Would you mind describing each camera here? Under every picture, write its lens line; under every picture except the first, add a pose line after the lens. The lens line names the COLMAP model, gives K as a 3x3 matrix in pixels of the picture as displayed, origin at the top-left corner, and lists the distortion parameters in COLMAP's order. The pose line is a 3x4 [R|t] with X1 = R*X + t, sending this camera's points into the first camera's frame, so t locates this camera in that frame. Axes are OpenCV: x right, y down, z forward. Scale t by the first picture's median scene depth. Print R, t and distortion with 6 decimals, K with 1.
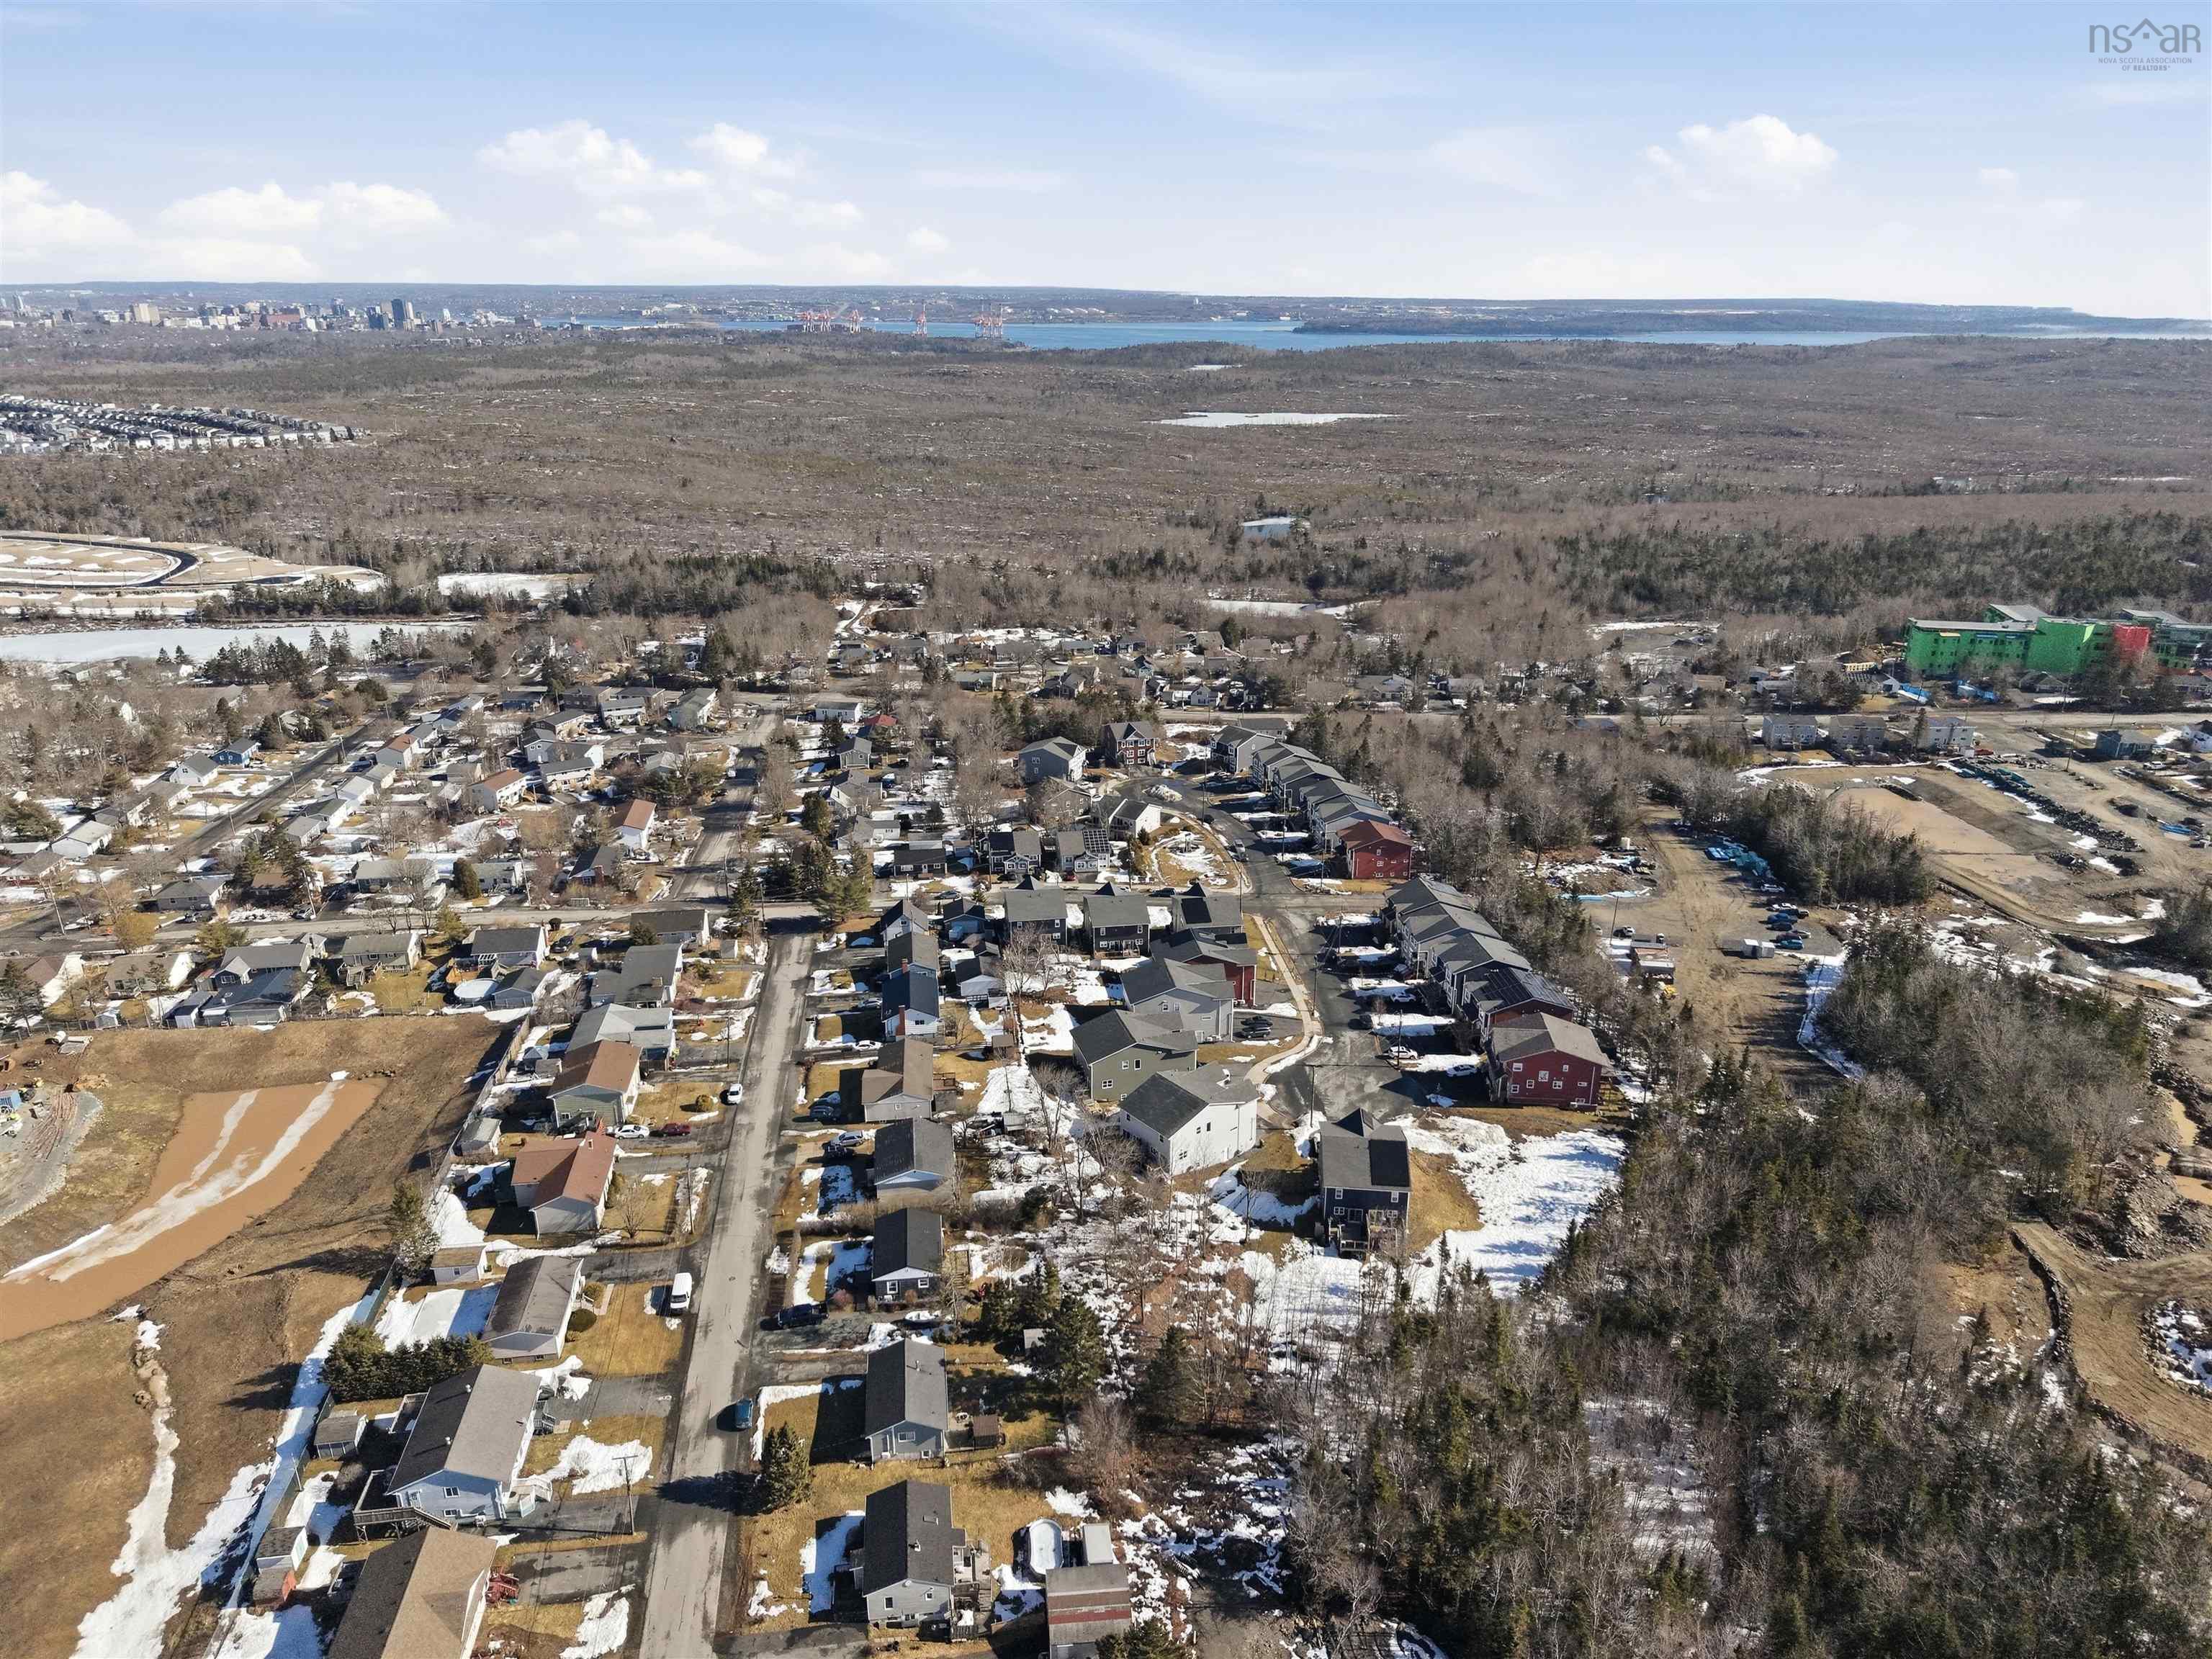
lens RADIAL K [[1474.7, 0, 1113.8], [0, 1474.7, 823.2], [0, 0, 1]] dist [0.038710, -0.049490]
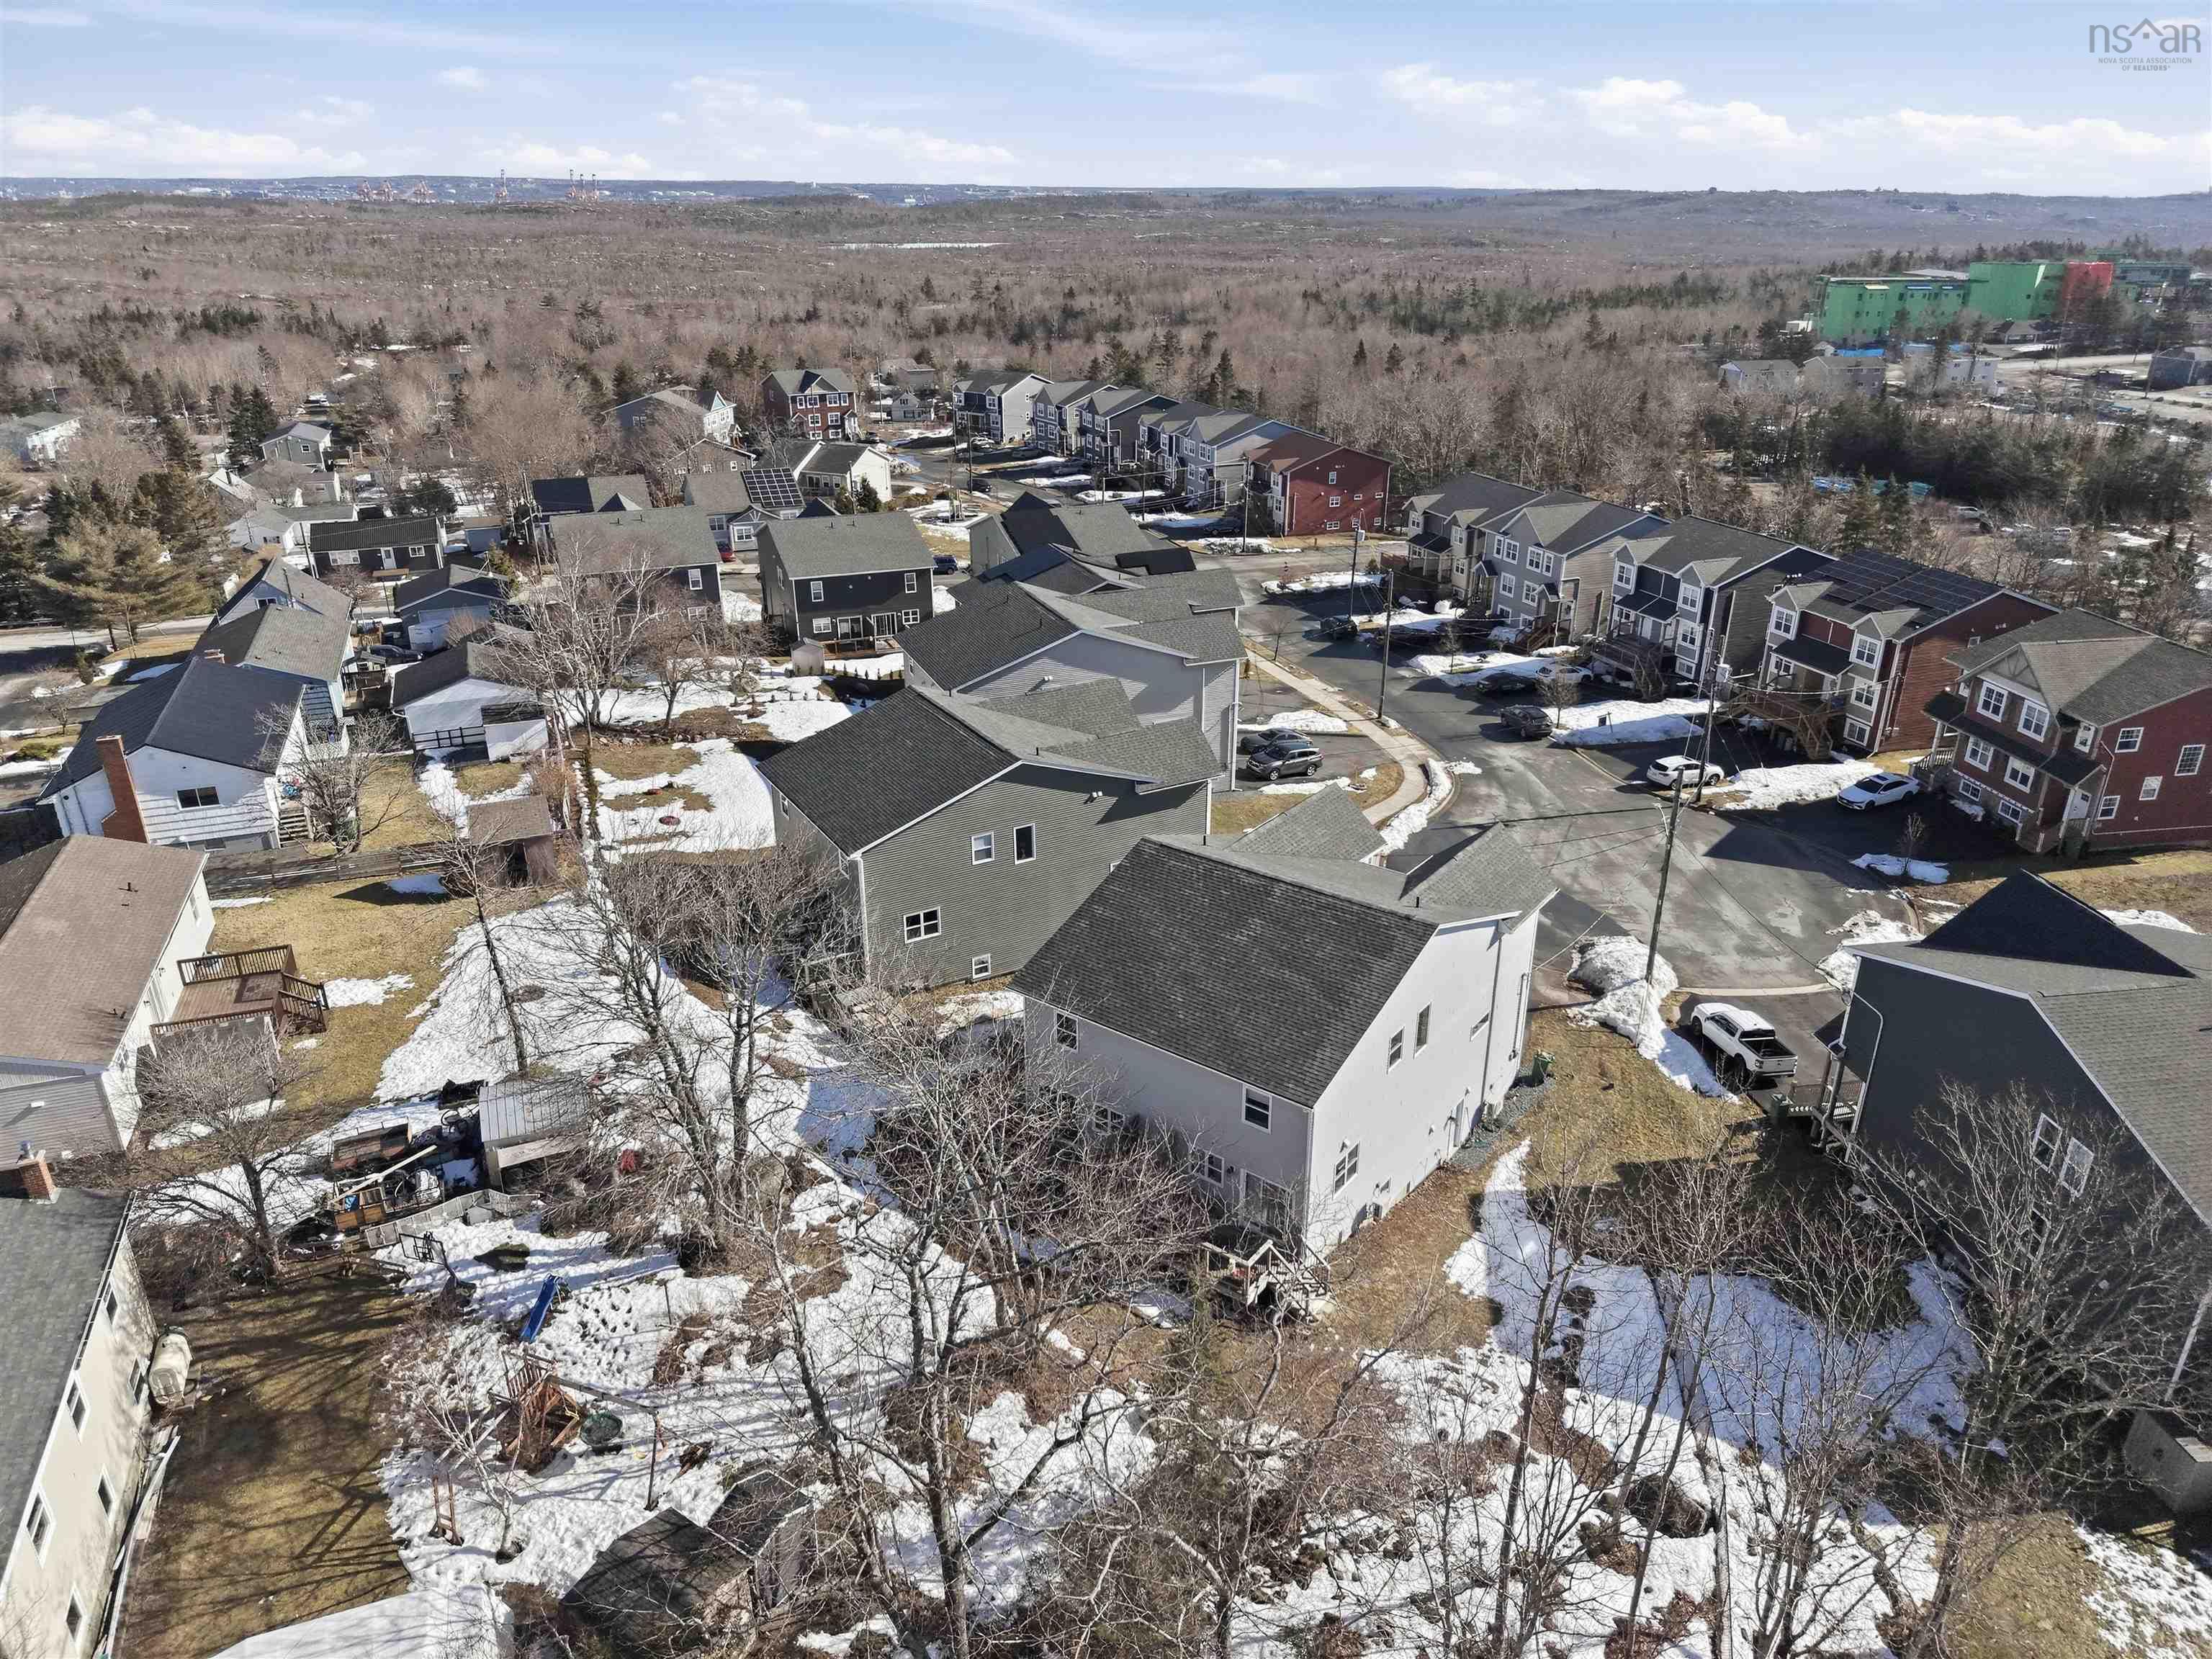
lens RADIAL K [[1474.7, 0, 1113.2], [0, 1474.7, 856.0], [0, 0, 1]] dist [0.038710, -0.049490]
pose [[0.972432, -0.099713, 0.210793, -0.022898], [0.082316, 0.992554, 0.089776, 0.127491], [-0.218176, -0.069950, 0.973399, 0.650371]]
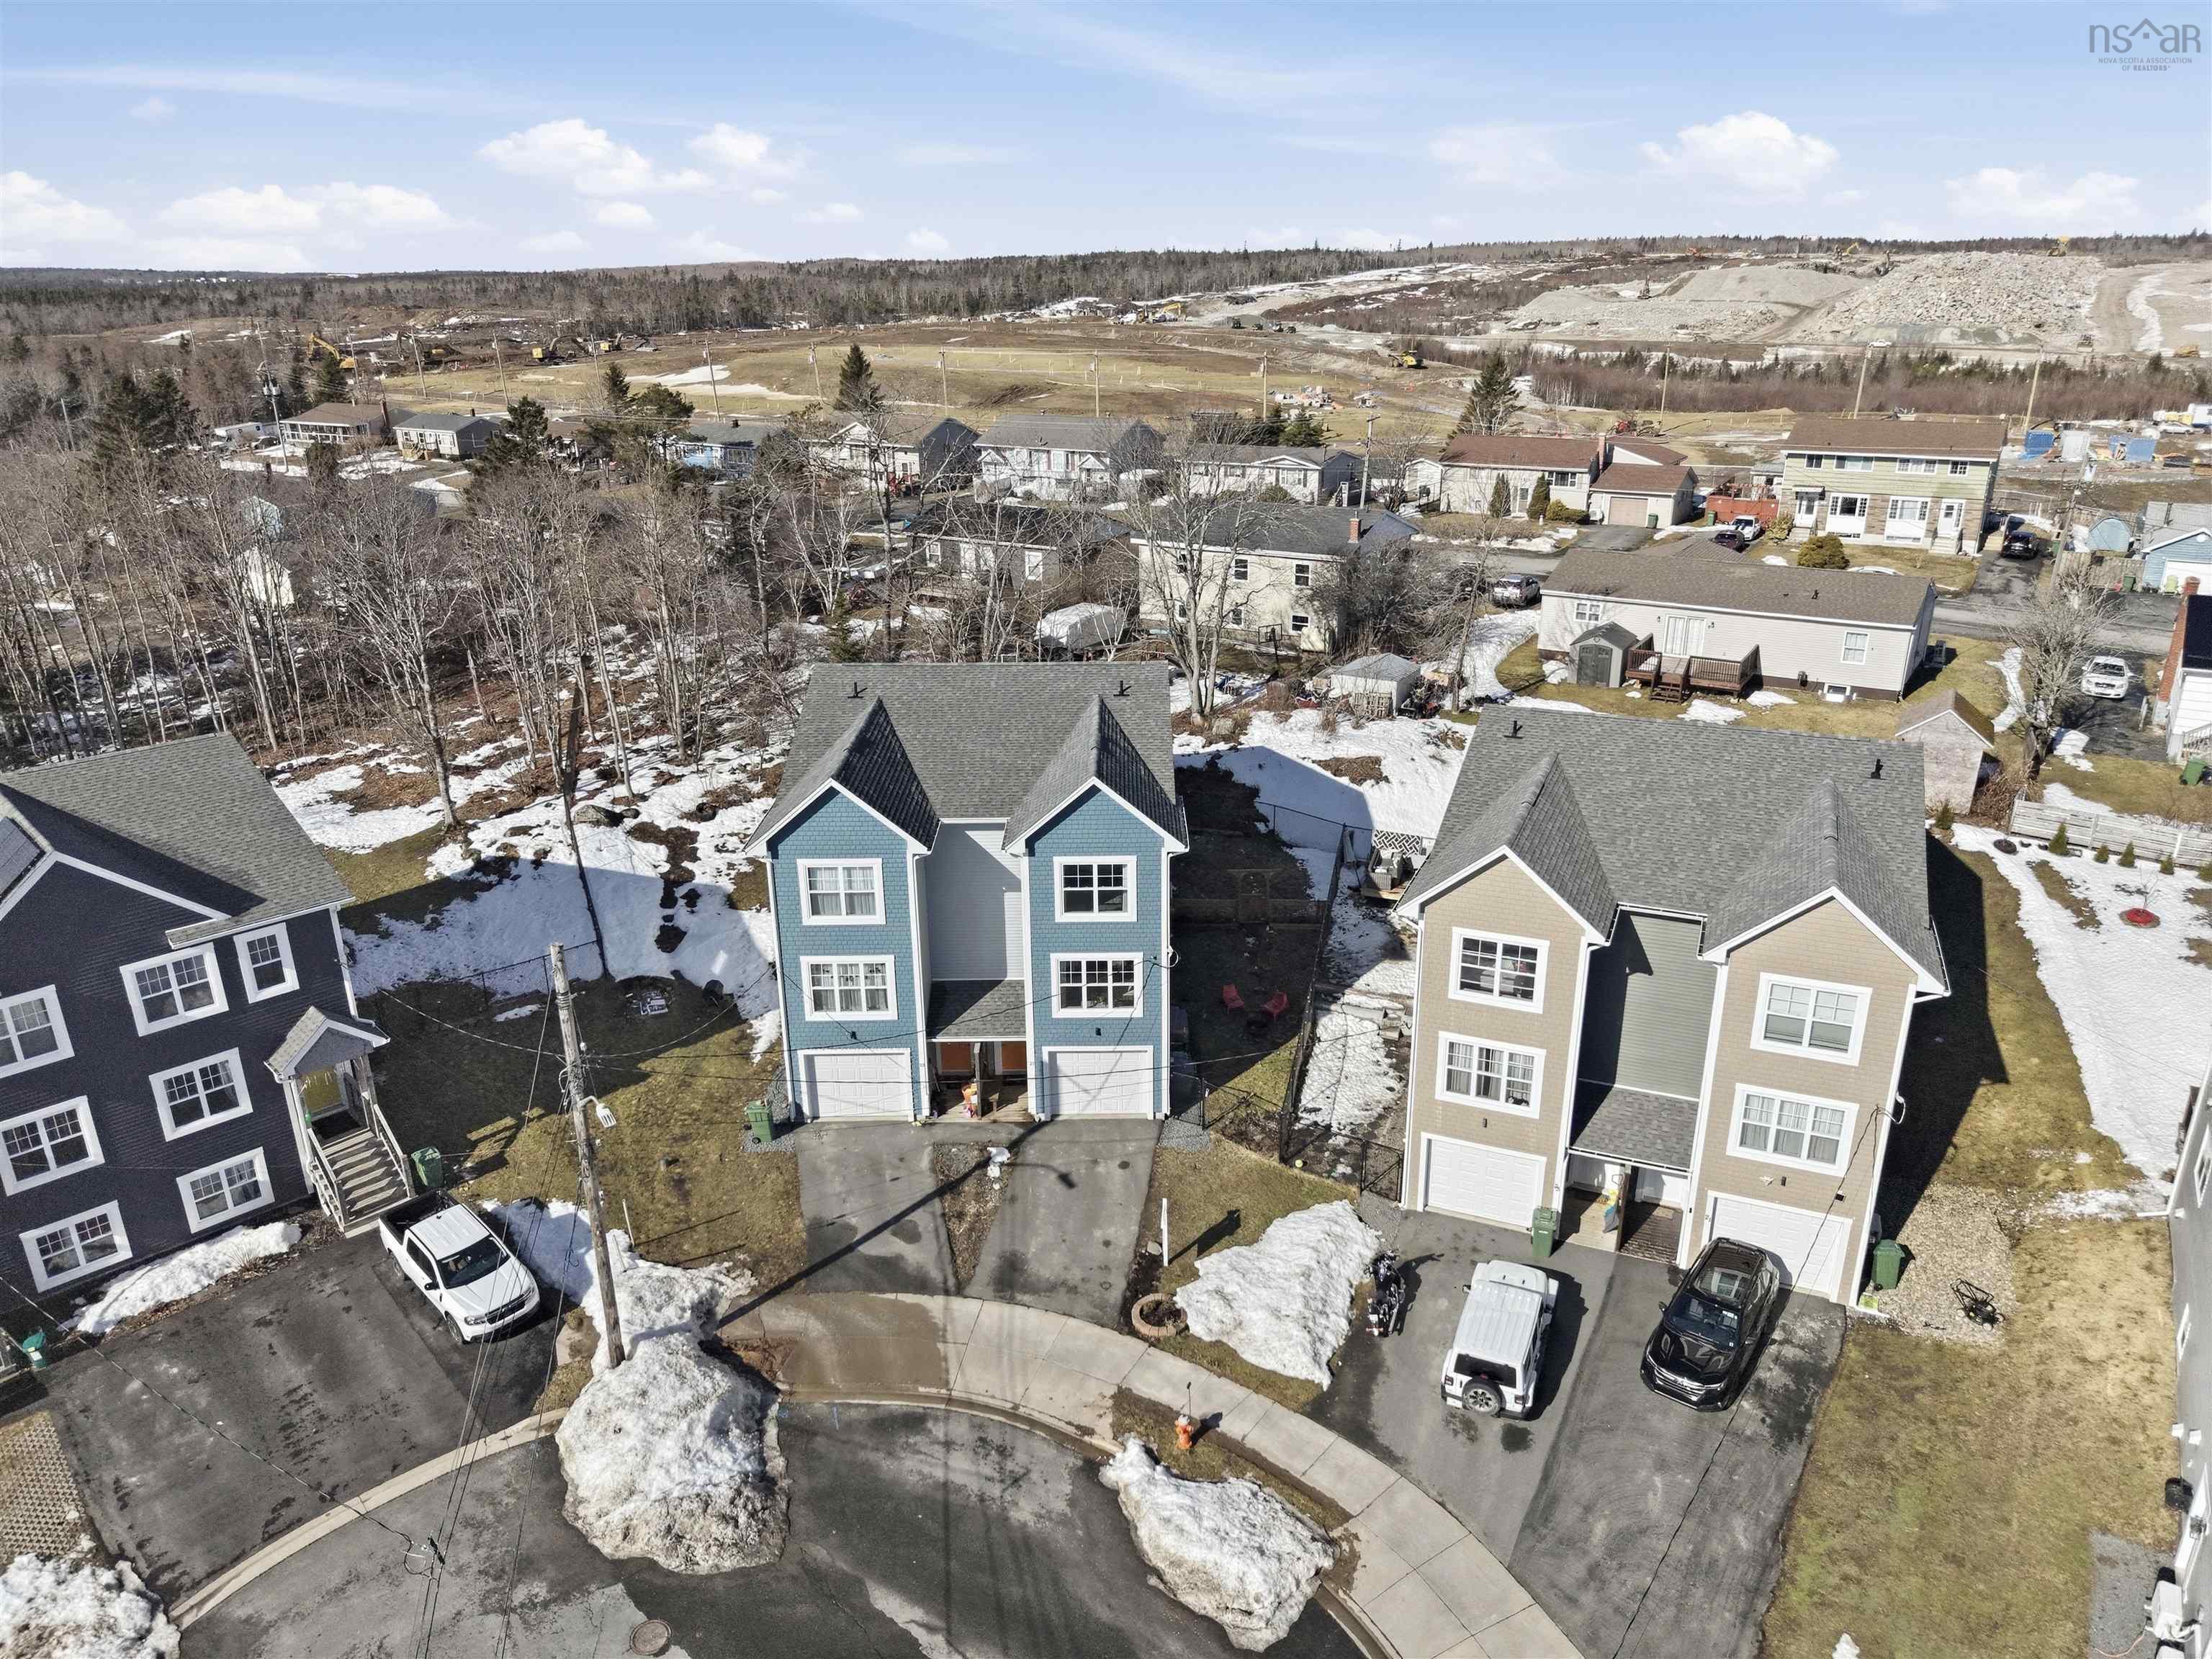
lens RADIAL K [[1474.7, 0, 1112.7], [0, 1474.7, 835.8], [0, 0, 1]] dist [0.038710, -0.049490]
pose [[-0.646417, 0.270538, -0.713410, 0.168295], [-0.250687, 0.807808, 0.533482, 0.063868], [0.720625, 0.523695, -0.454361, 0.940480]]
